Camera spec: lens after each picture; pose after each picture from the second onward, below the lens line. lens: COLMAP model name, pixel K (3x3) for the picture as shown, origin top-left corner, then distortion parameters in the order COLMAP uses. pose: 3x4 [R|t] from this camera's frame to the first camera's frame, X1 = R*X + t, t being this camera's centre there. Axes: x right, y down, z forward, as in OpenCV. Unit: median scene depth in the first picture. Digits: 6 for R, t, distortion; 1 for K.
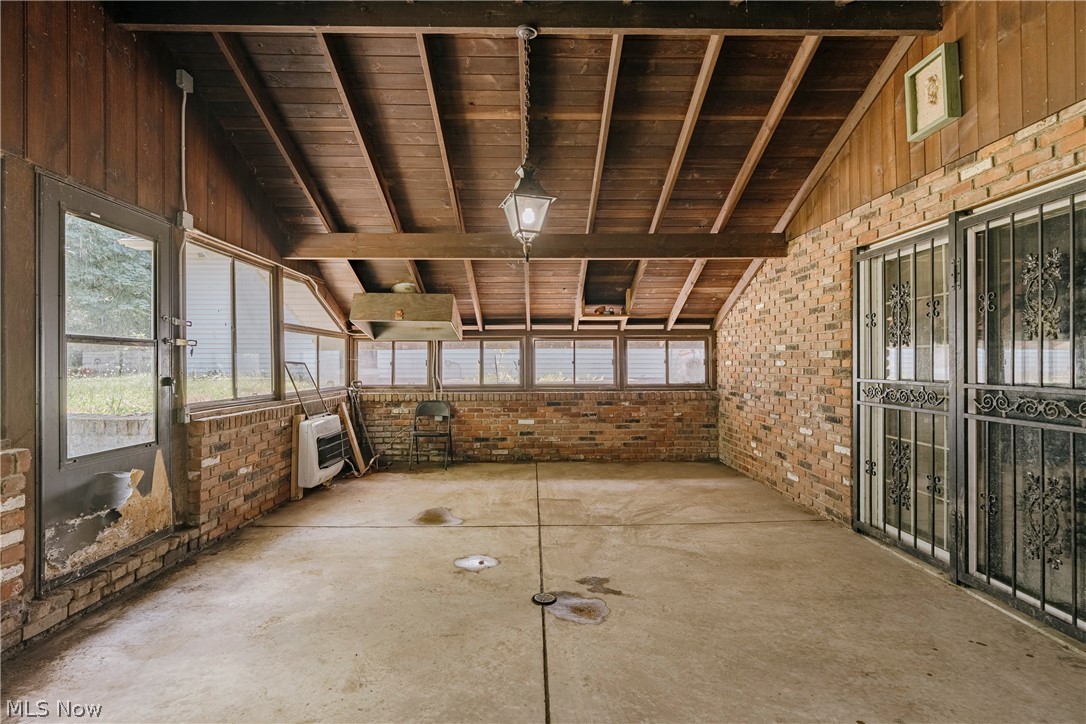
lens RADIAL K [[523.4, 0, 543.0], [0, 523.4, 362.0], [0, 0, 1]] dist [-0.000522, -0.000095]
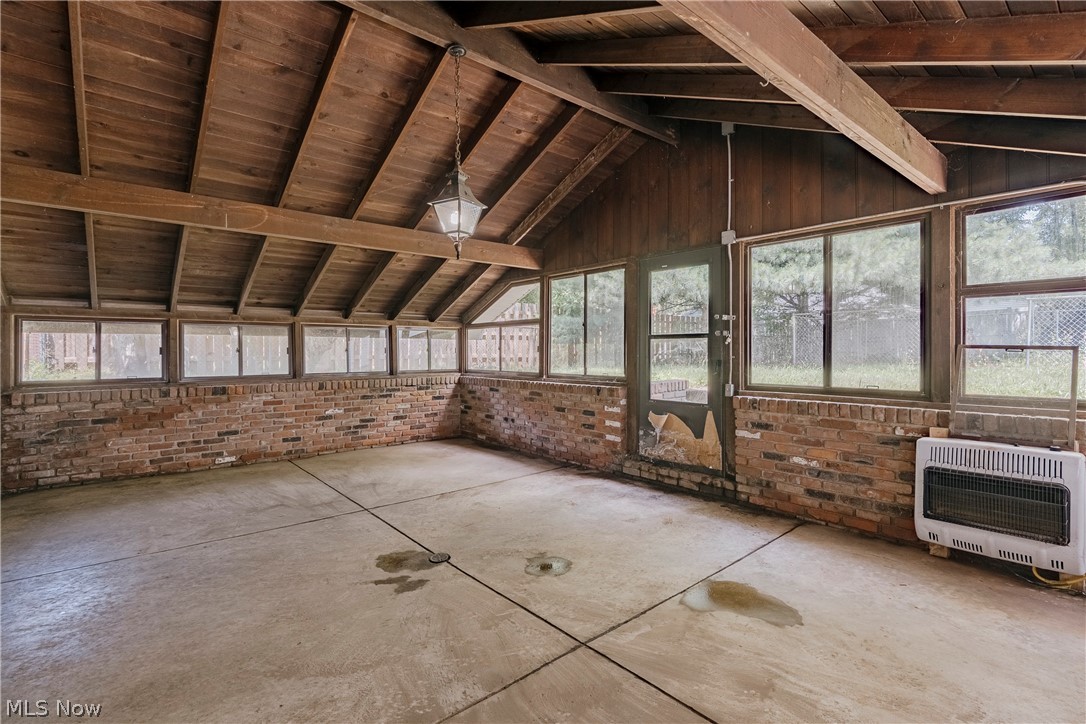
lens RADIAL K [[519.5, 0, 568.0], [0, 519.5, 354.3], [0, 0, 1]] dist [-0.000477, 0.000036]
pose [[-0.757395, 0.011128, -0.652862, 0.469003], [0.009298, 0.999937, 0.006258, 0.002762], [0.652891, -0.001330, -0.757451, 1.824551]]
